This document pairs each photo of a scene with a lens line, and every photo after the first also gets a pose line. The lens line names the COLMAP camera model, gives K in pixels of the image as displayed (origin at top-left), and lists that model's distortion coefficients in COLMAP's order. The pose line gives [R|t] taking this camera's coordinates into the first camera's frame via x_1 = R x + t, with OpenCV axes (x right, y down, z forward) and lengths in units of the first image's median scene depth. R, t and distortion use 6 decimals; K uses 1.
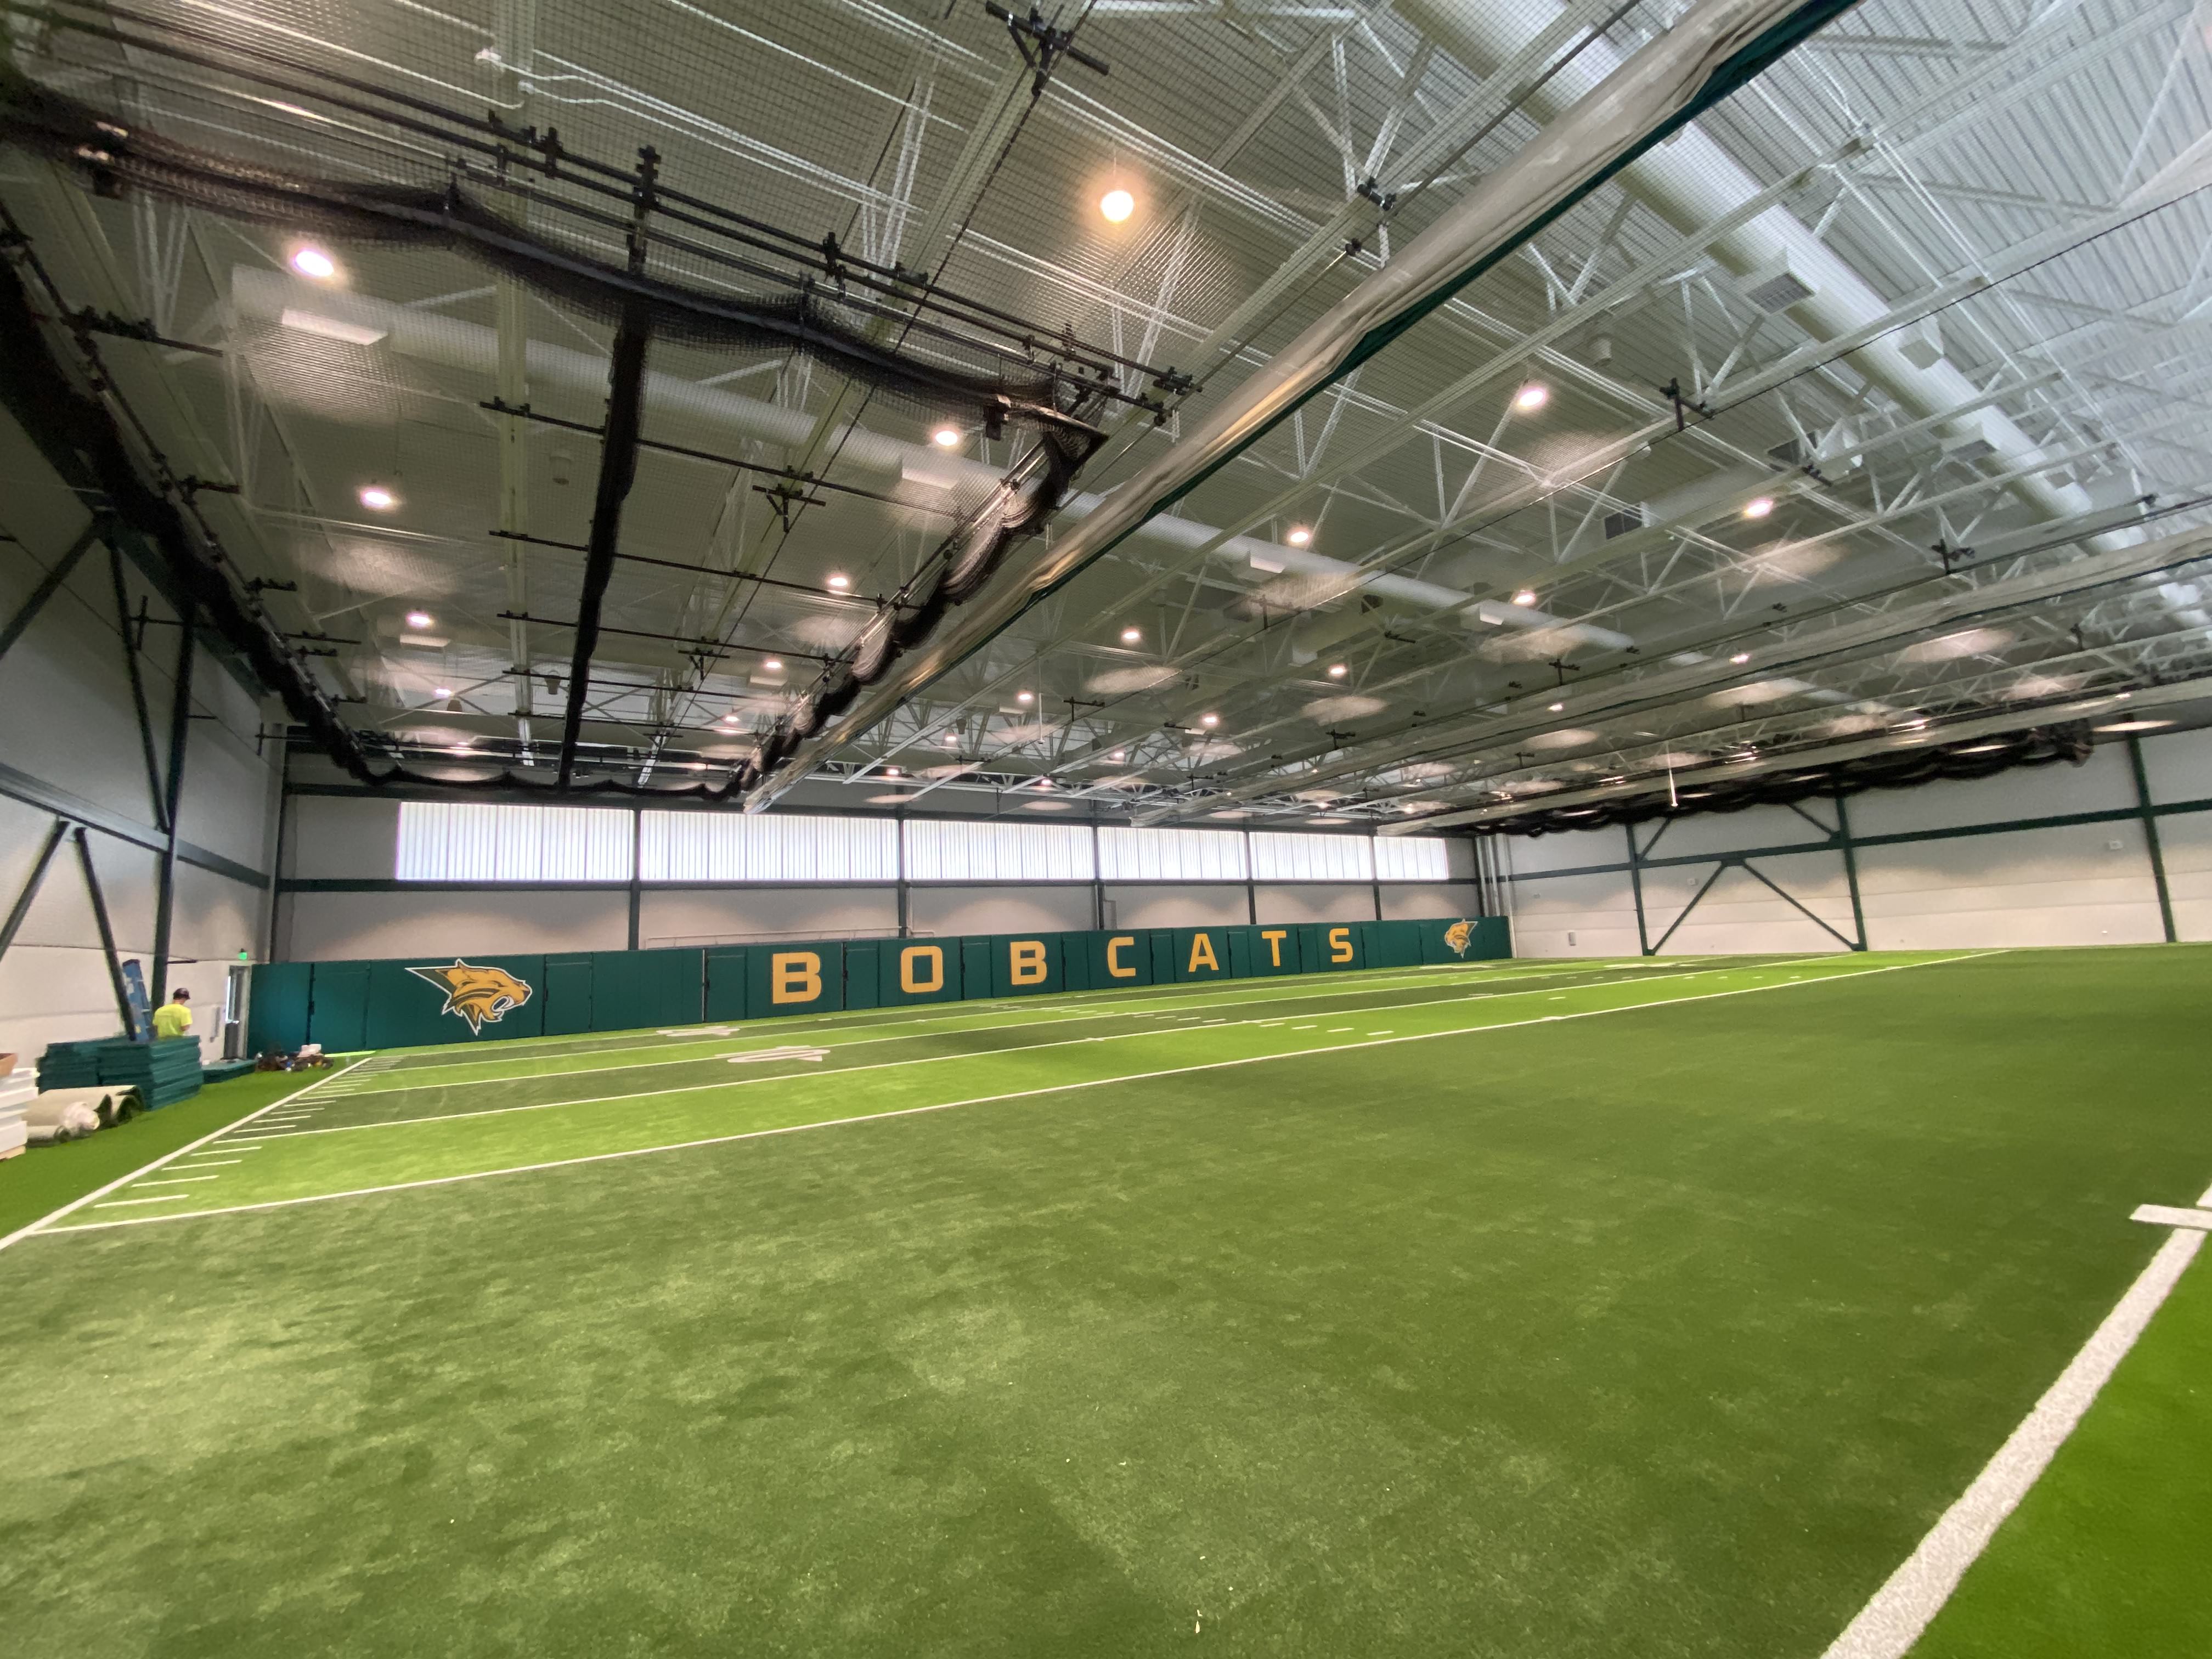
lens RADIAL K [[892.6, 0, 1106.0], [0, 892.6, 829.5], [0, 0, 1]] dist [0.009373, -0.009415]
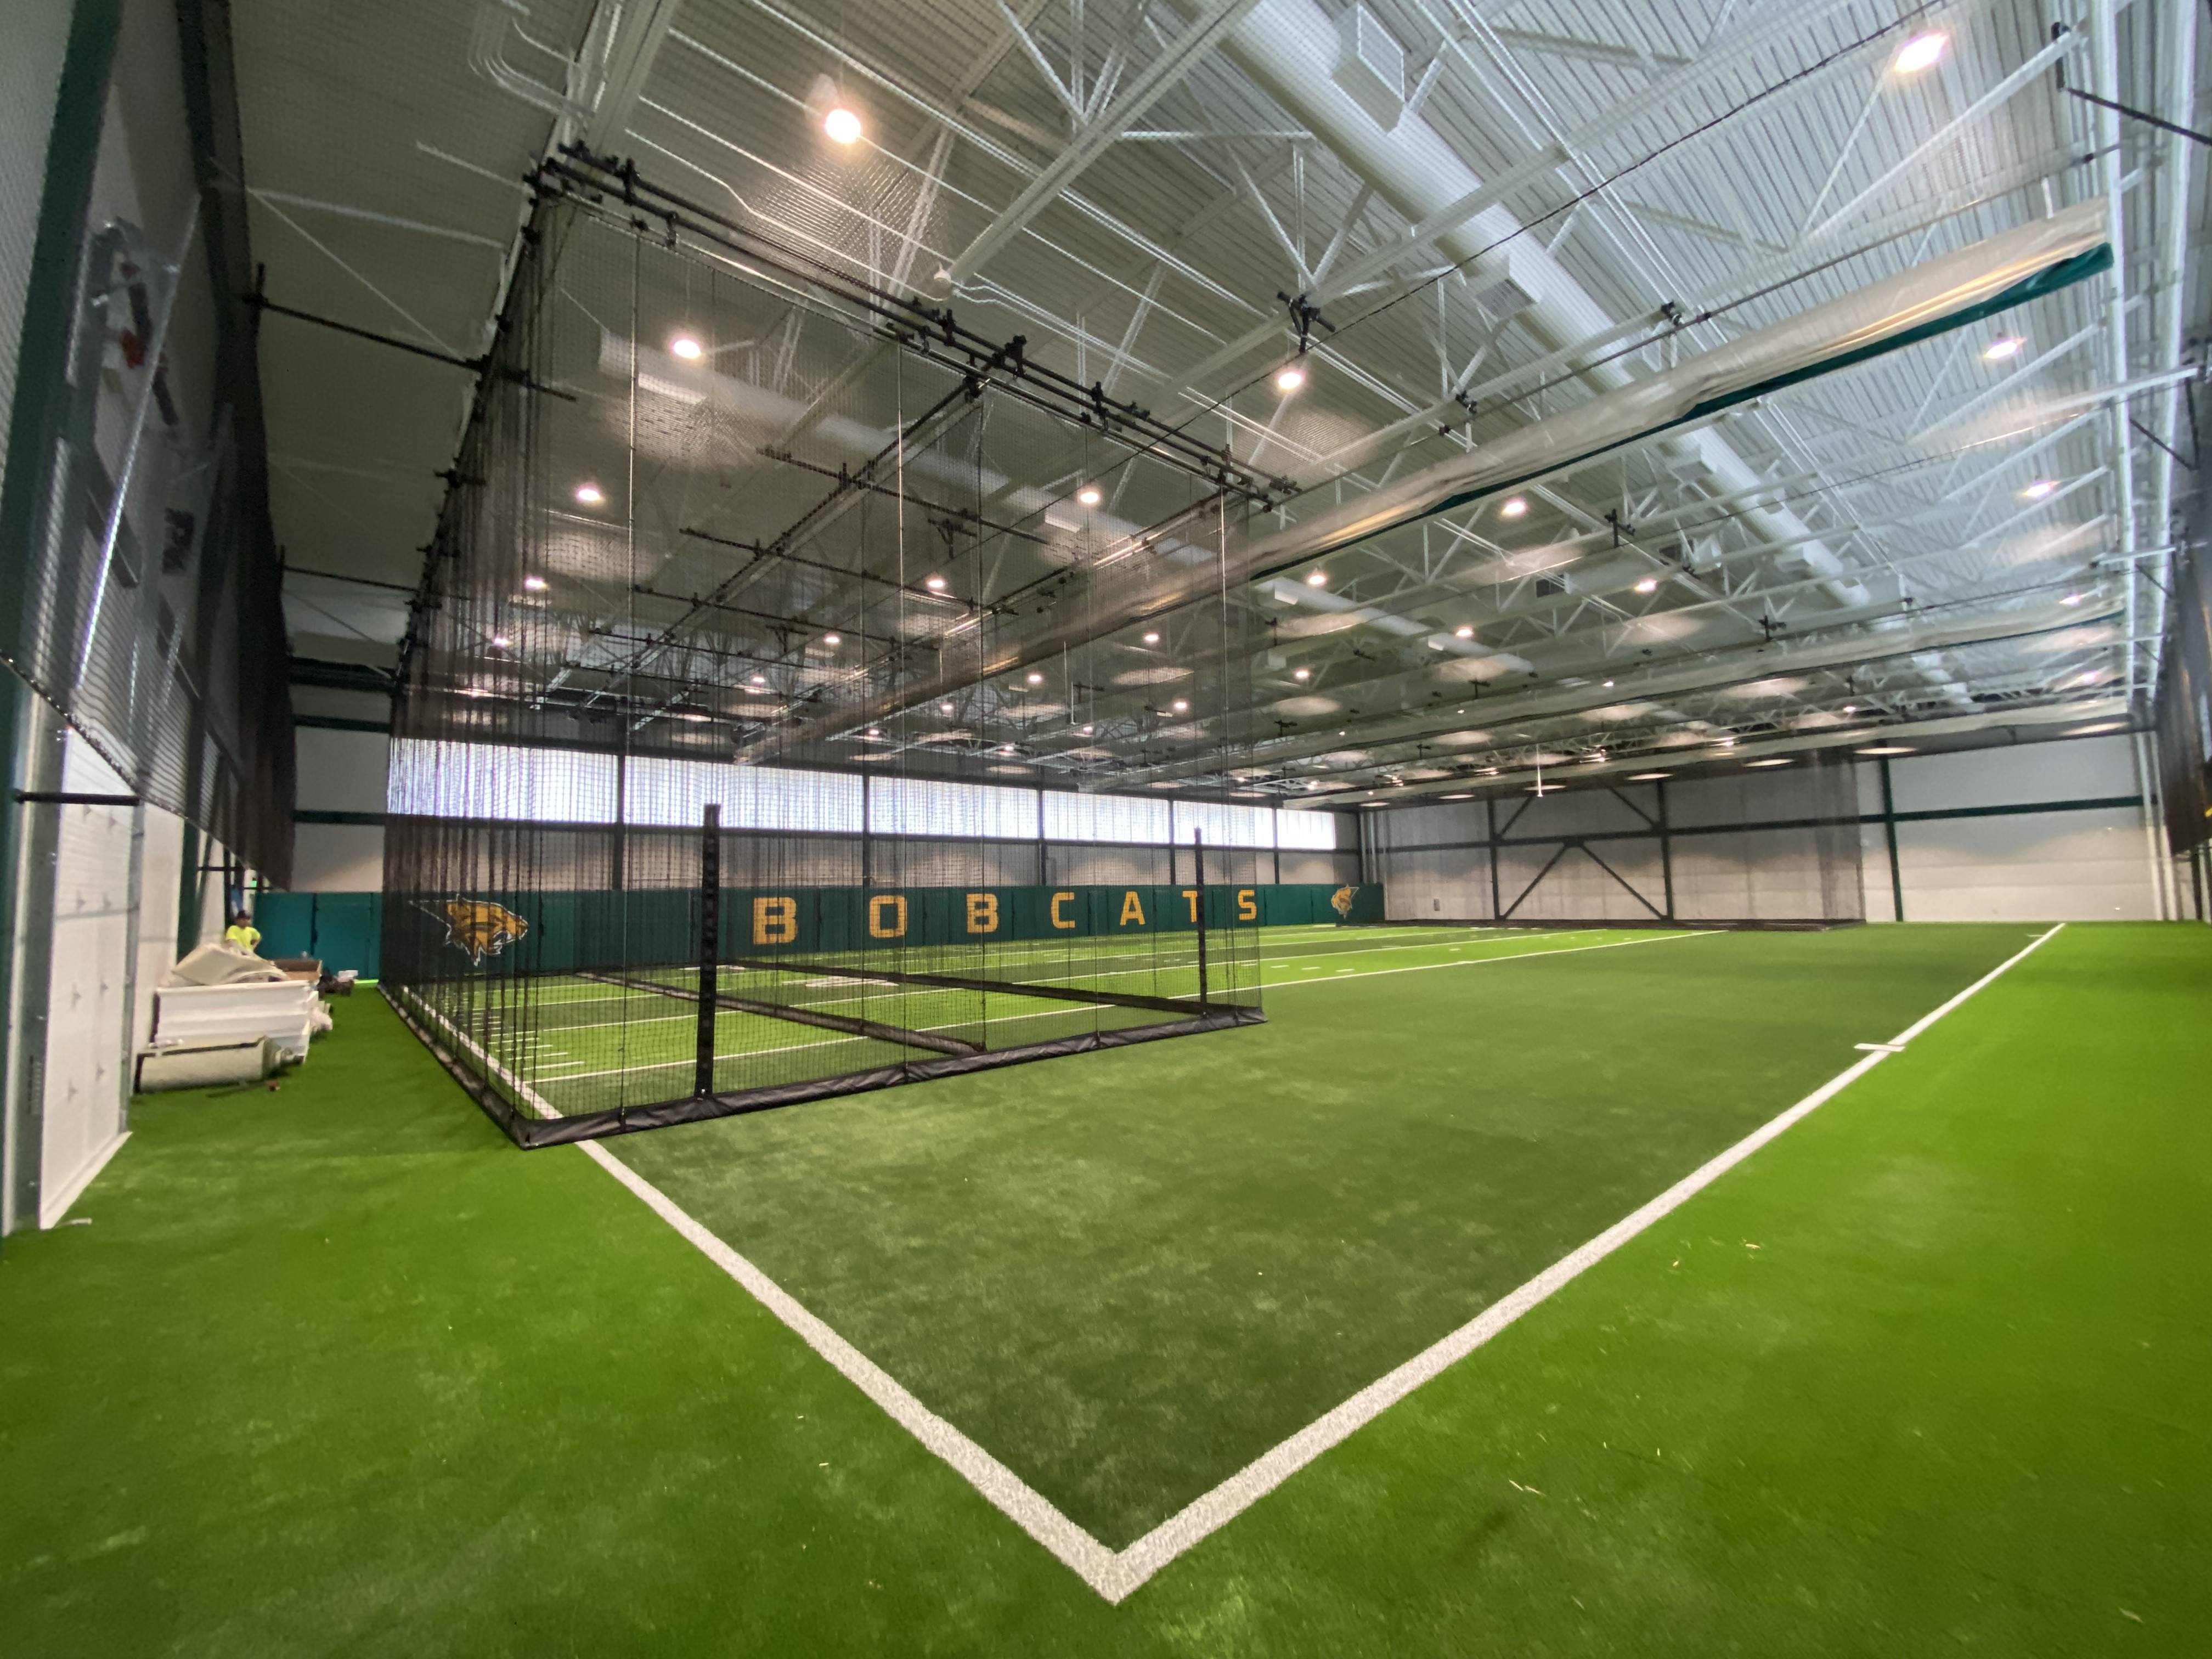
lens RADIAL K [[894.9, 0, 1106.0], [0, 894.9, 829.5], [0, 0, 1]] dist [0.013951, -0.000152]
pose [[0.987818, 0.039356, 0.150553, -0.113868], [-0.046355, 0.997988, 0.043265, -0.006969], [-0.148548, -0.049717, 0.987655, -0.101161]]
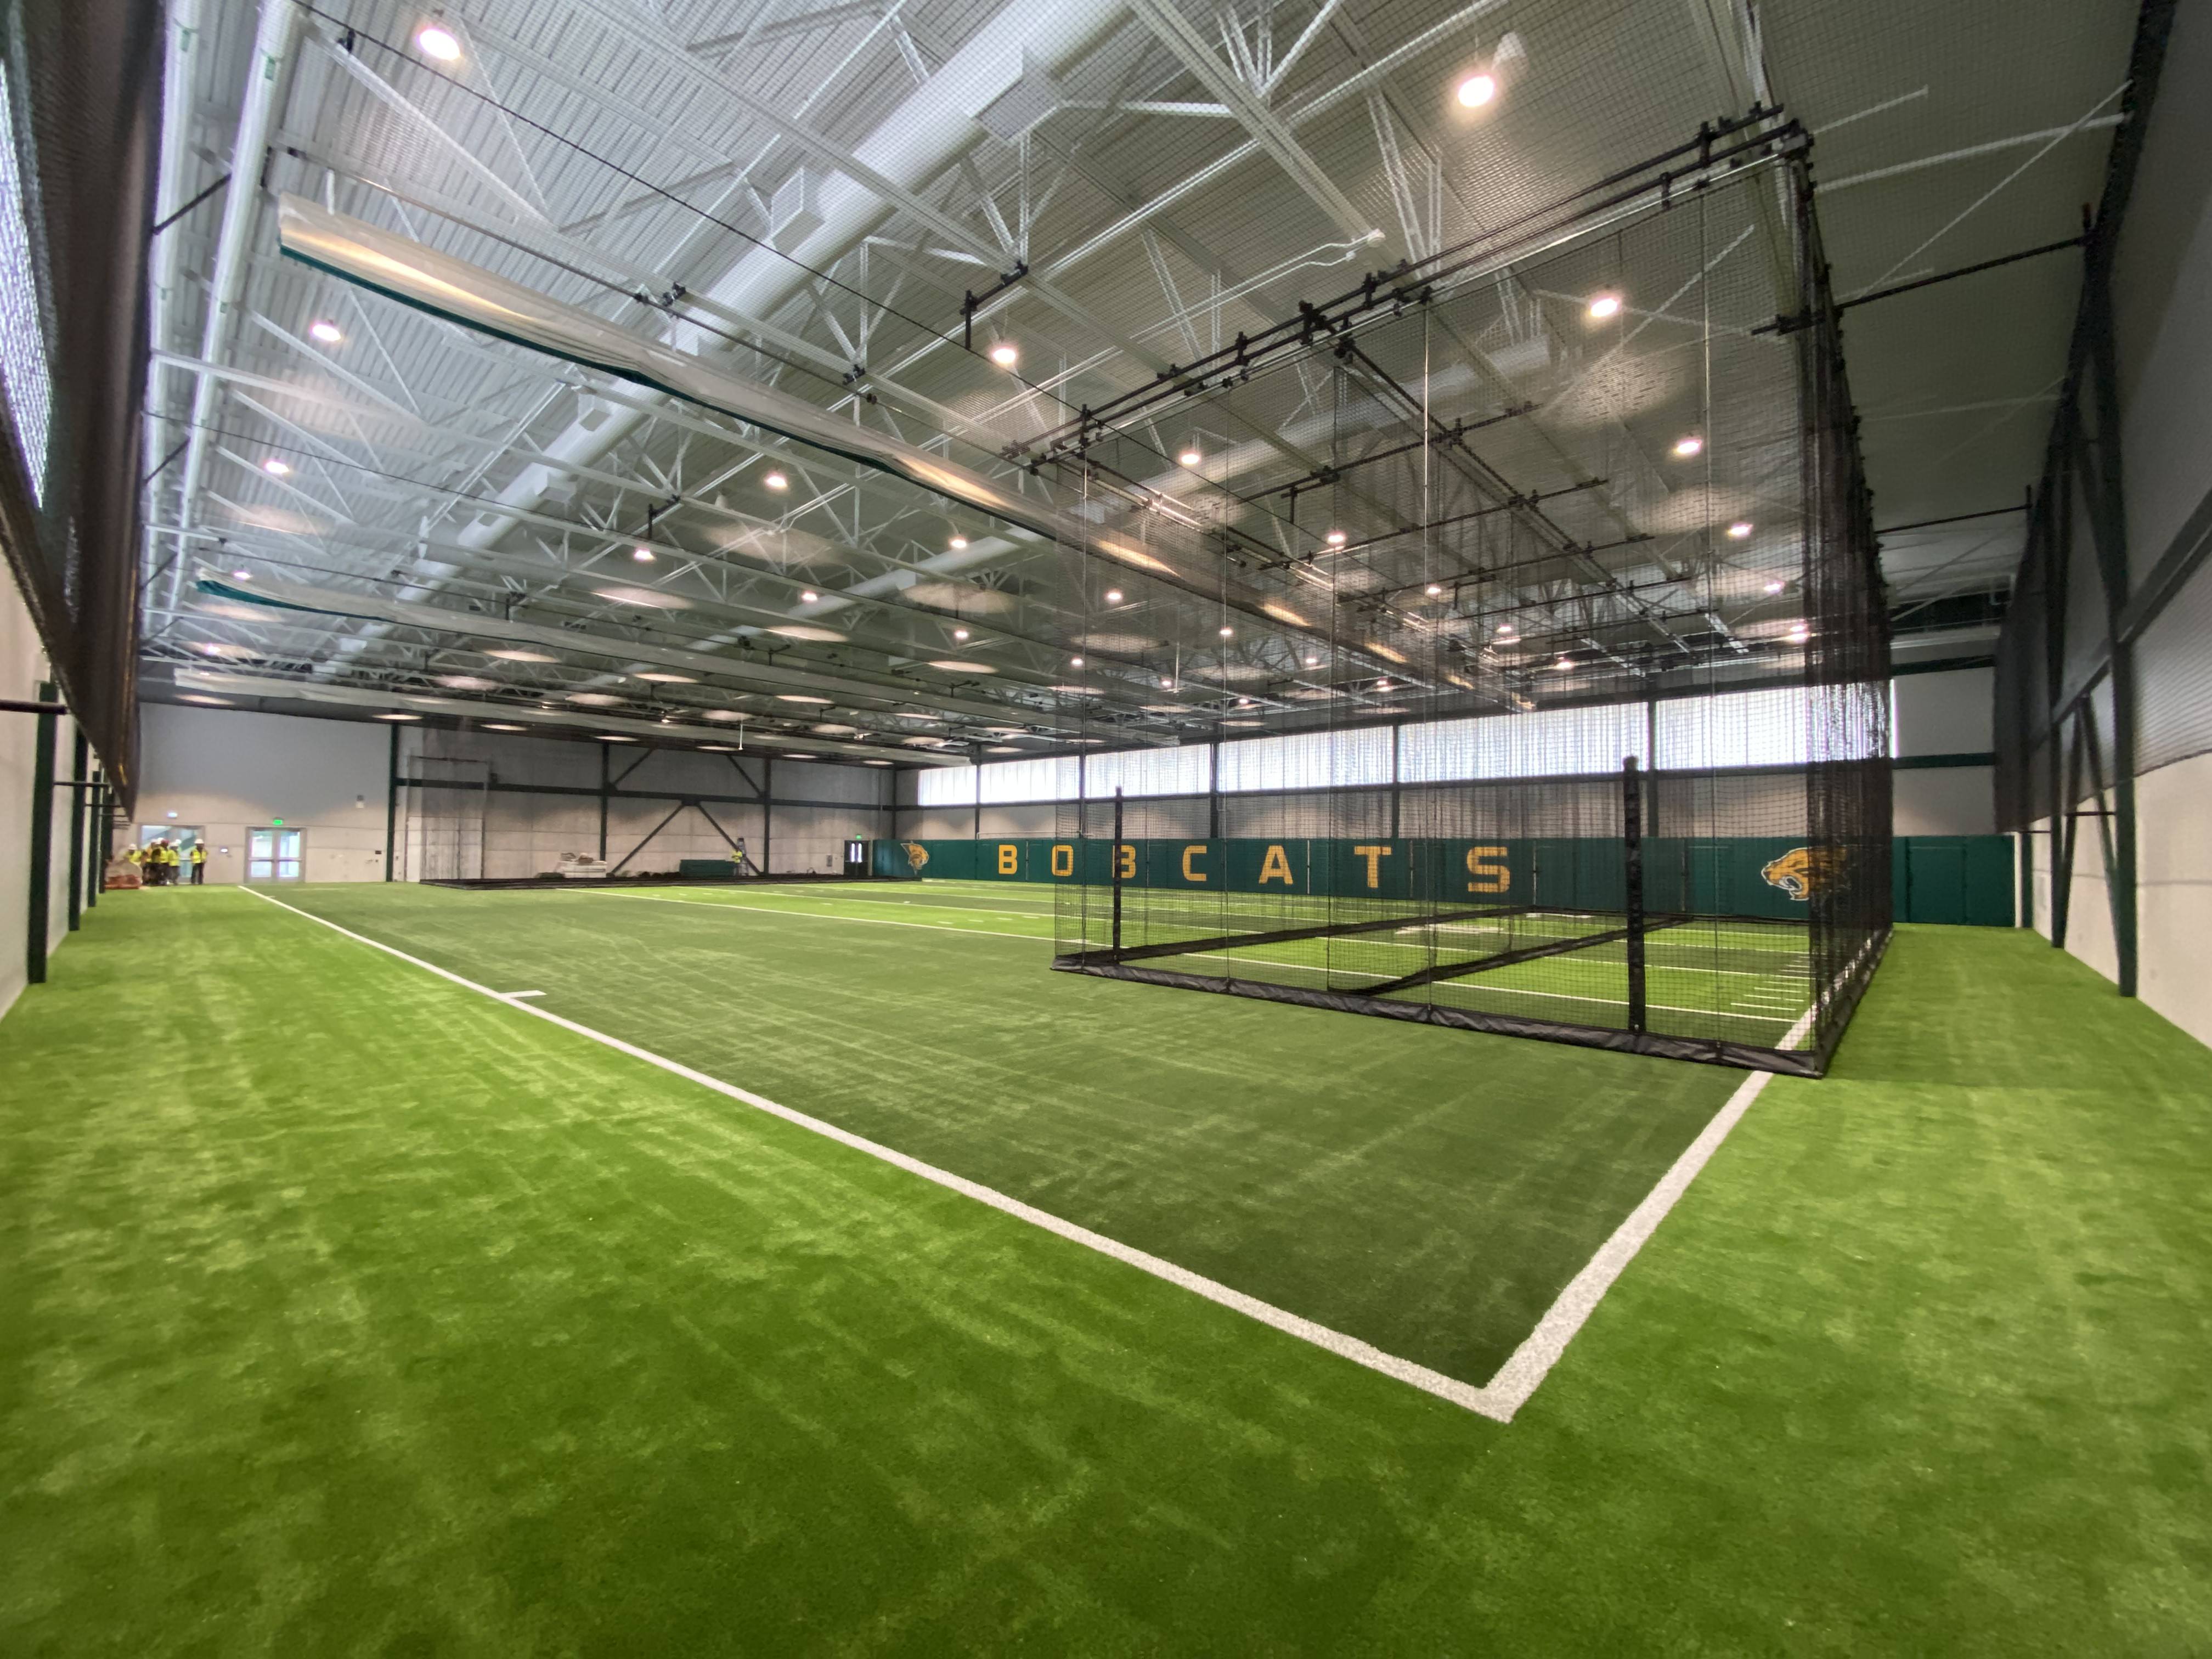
lens RADIAL K [[892.6, 0, 1106.0], [0, 892.6, 829.5], [0, 0, 1]] dist [0.009373, -0.009415]
pose [[0.225304, 0.025351, -0.973959, 1.214640], [0.103123, 0.993426, 0.049713, 0.040506], [0.968816, -0.111638, 0.221208, 0.744610]]
